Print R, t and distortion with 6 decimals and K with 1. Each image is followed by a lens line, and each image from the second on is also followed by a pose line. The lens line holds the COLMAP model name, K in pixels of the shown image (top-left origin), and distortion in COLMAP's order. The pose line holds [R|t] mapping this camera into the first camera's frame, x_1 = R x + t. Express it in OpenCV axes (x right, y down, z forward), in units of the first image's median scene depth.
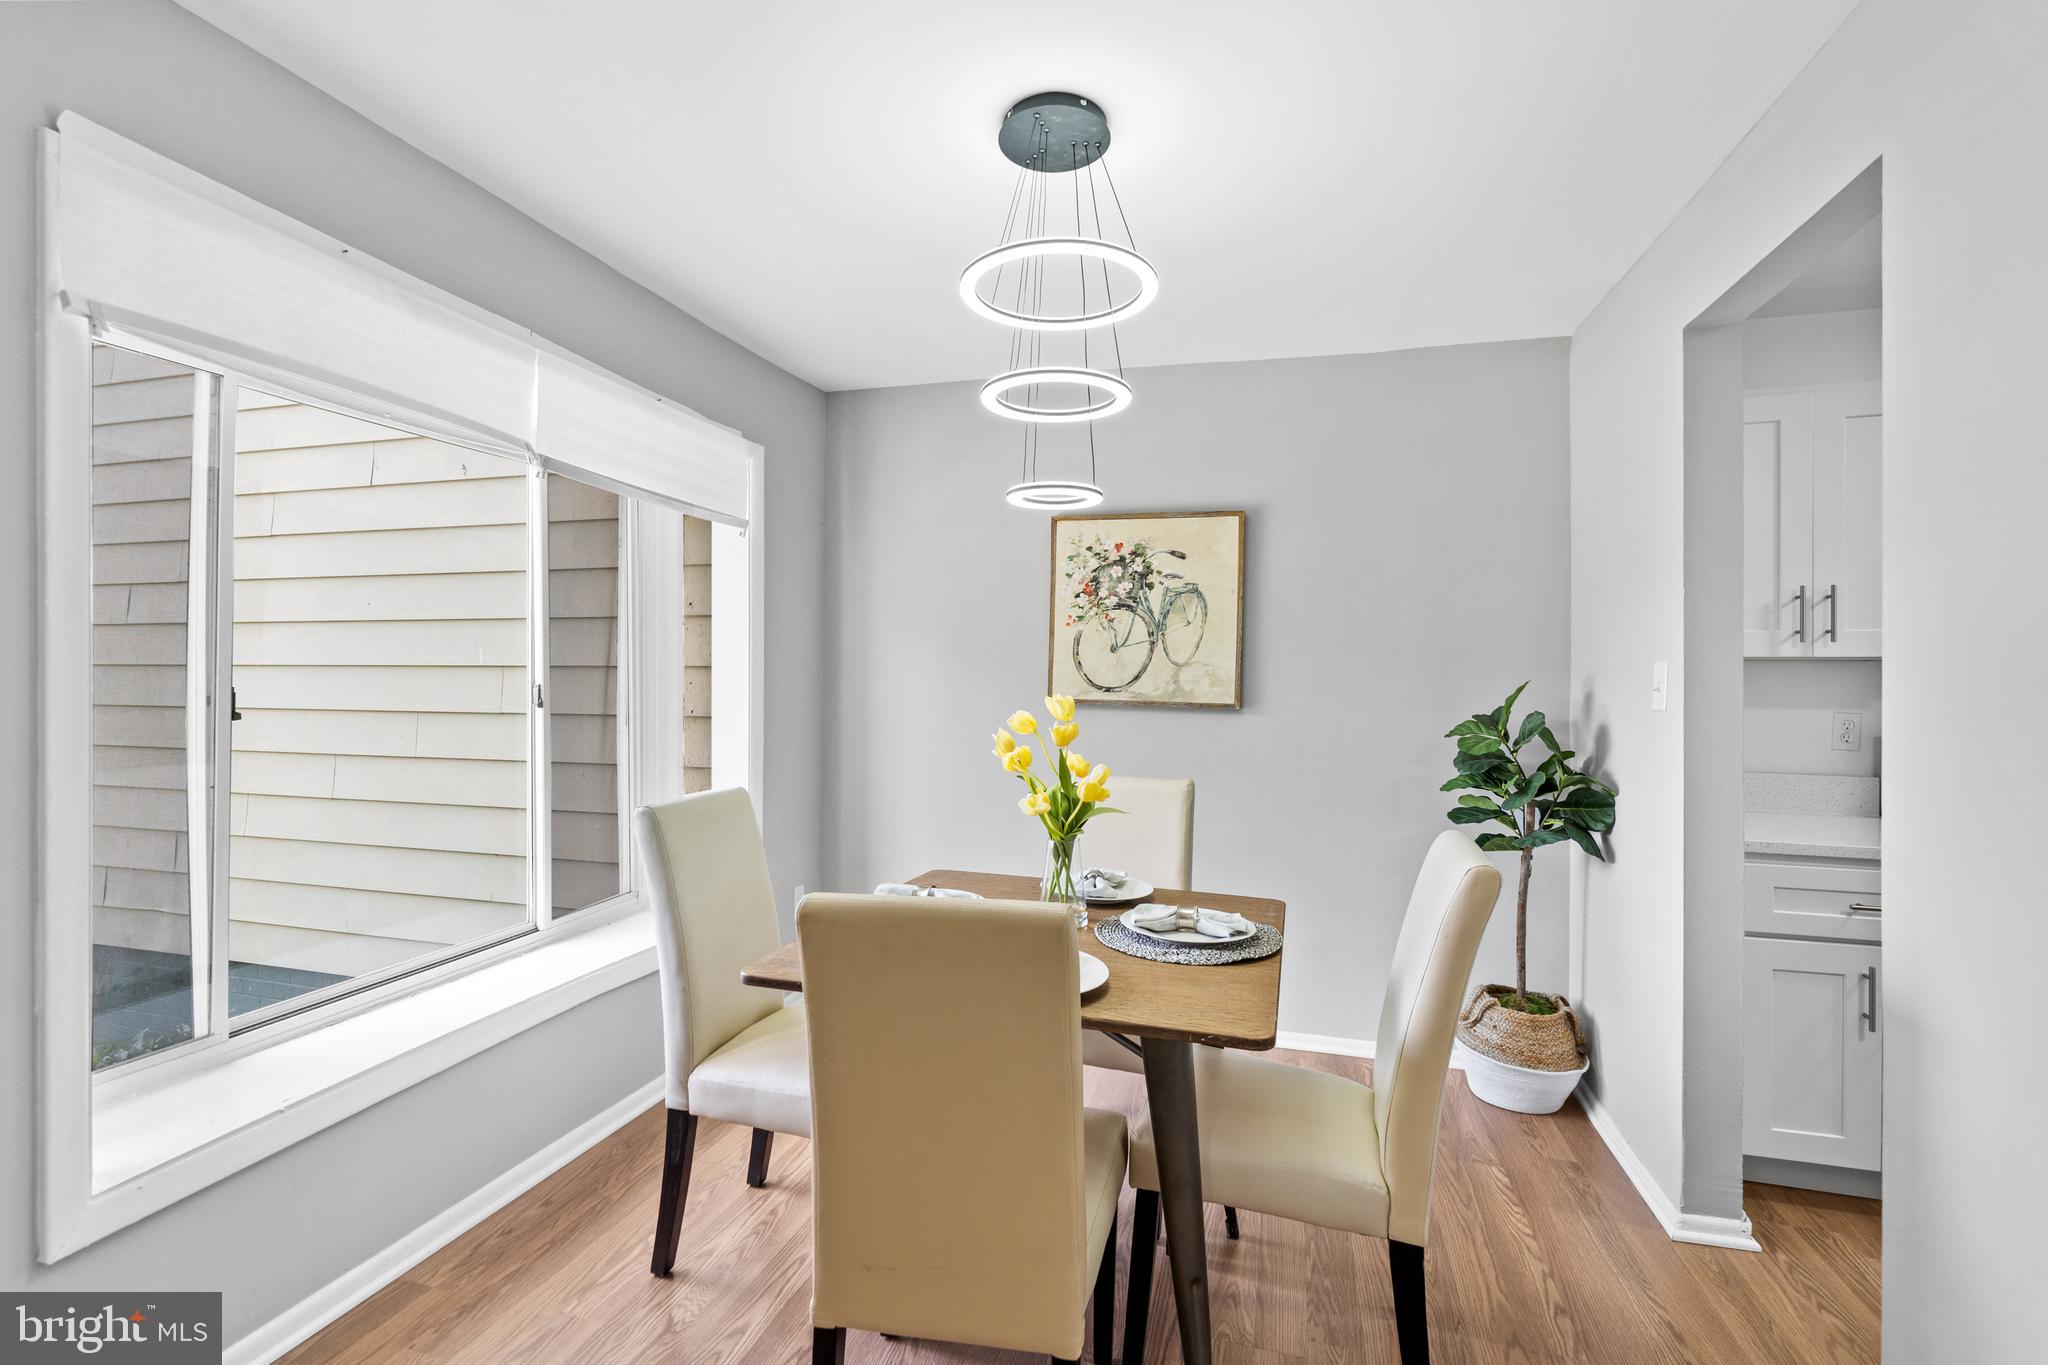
lens RADIAL K [[919.3, 0, 1013.0], [0, 919.3, 674.6], [0, 0, 1]] dist [0.000228, 0.000910]
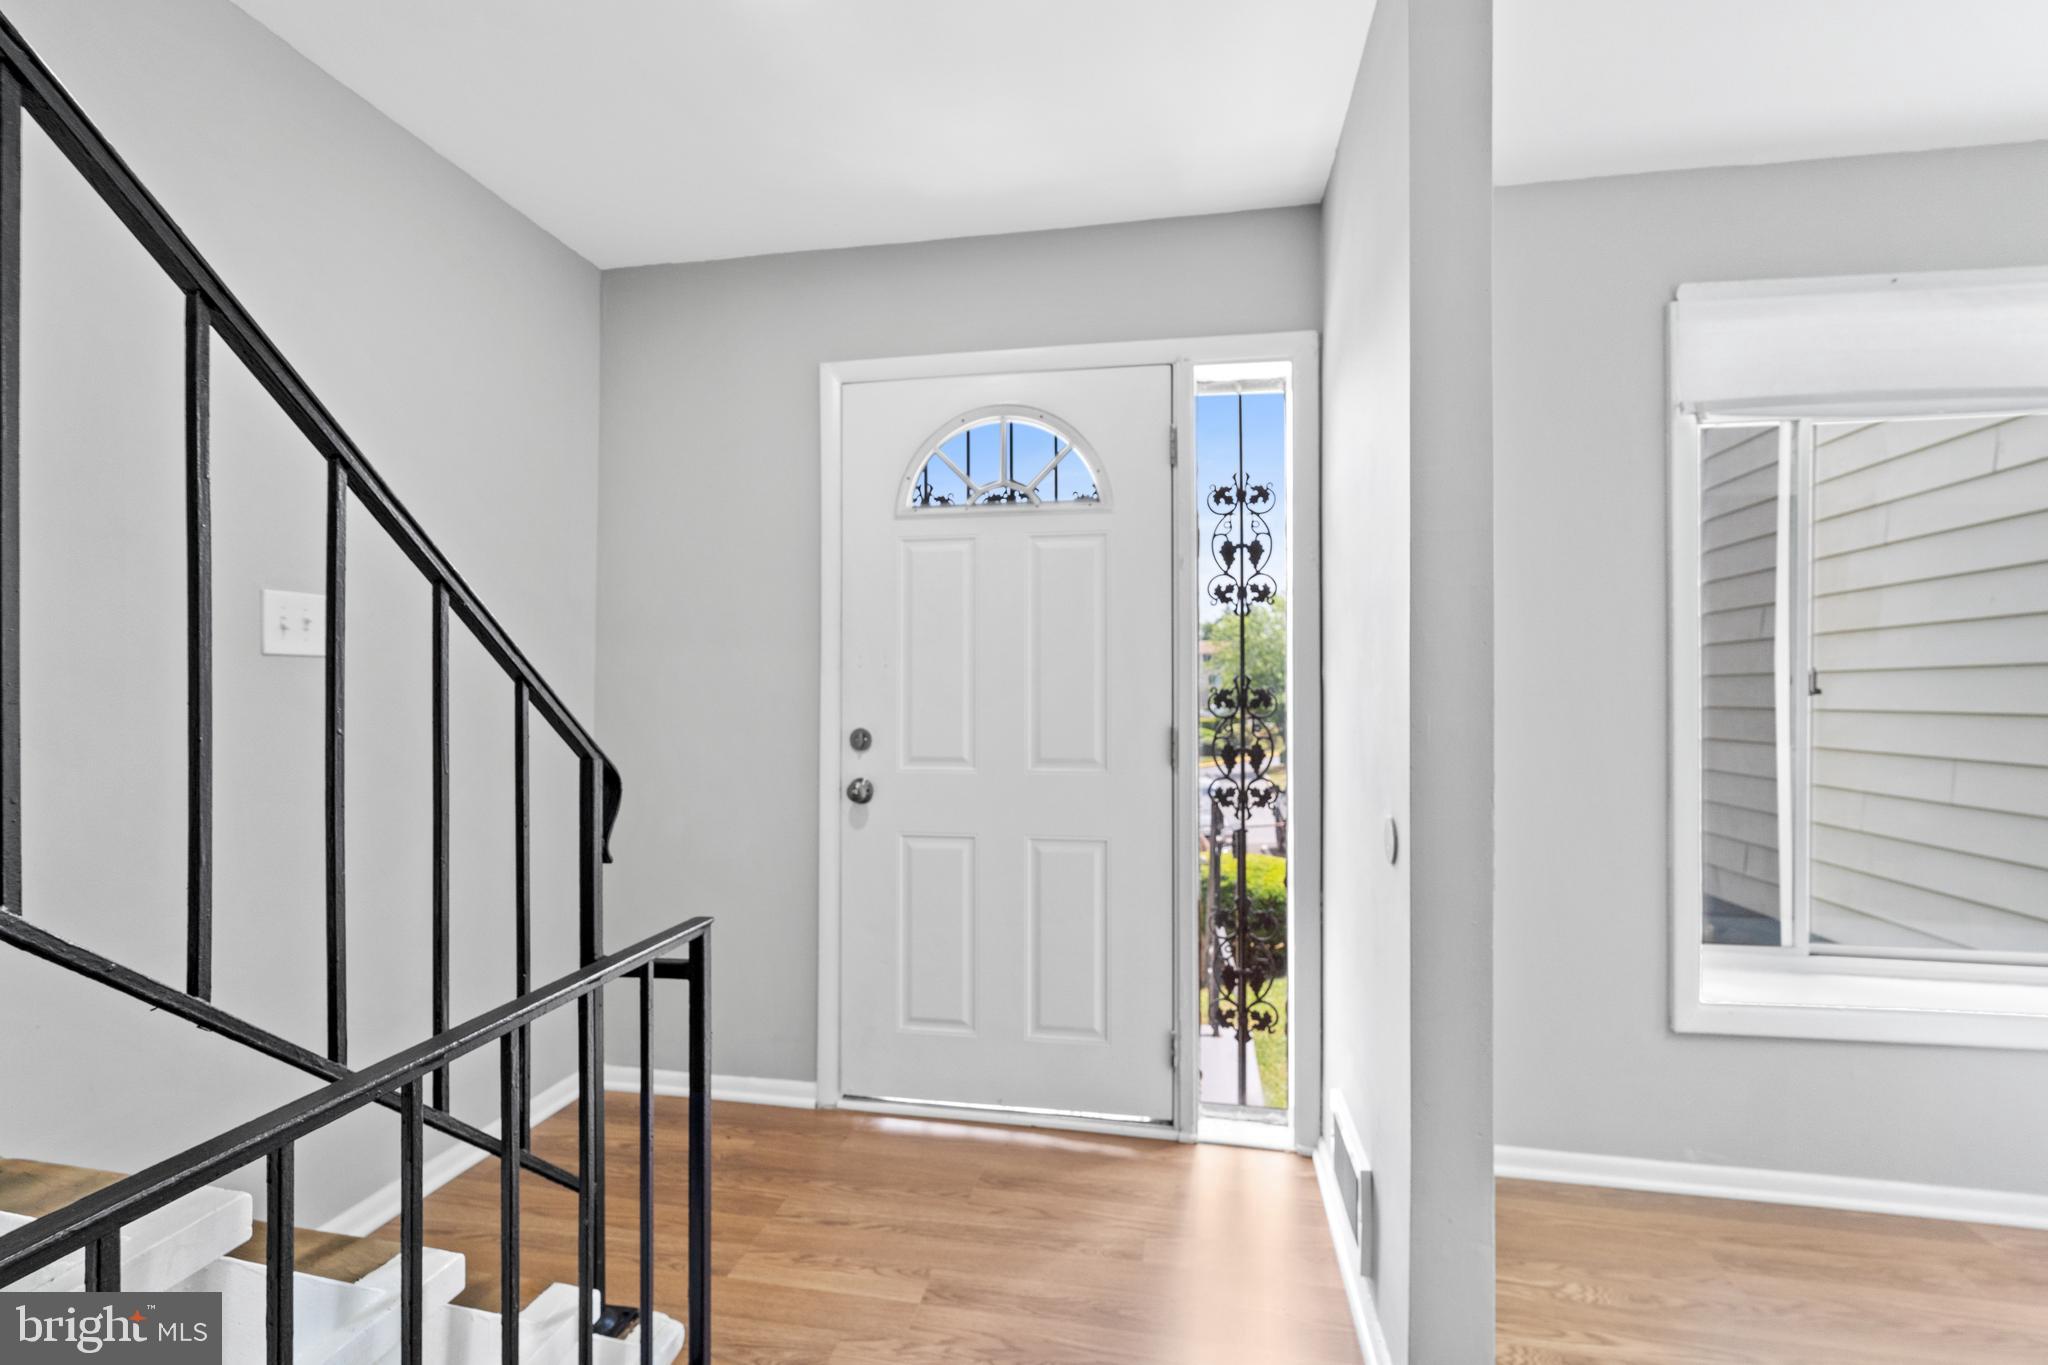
lens RADIAL K [[919.3, 0, 1028.5], [0, 919.3, 678.6], [0, 0, 1]] dist [0.000228, 0.000910]
pose [[0.115380, -0.016153, -0.993190, 0.250383], [-0.006595, 0.999833, -0.017027, 0.053566], [0.993300, 0.008515, 0.115254, -0.175697]]
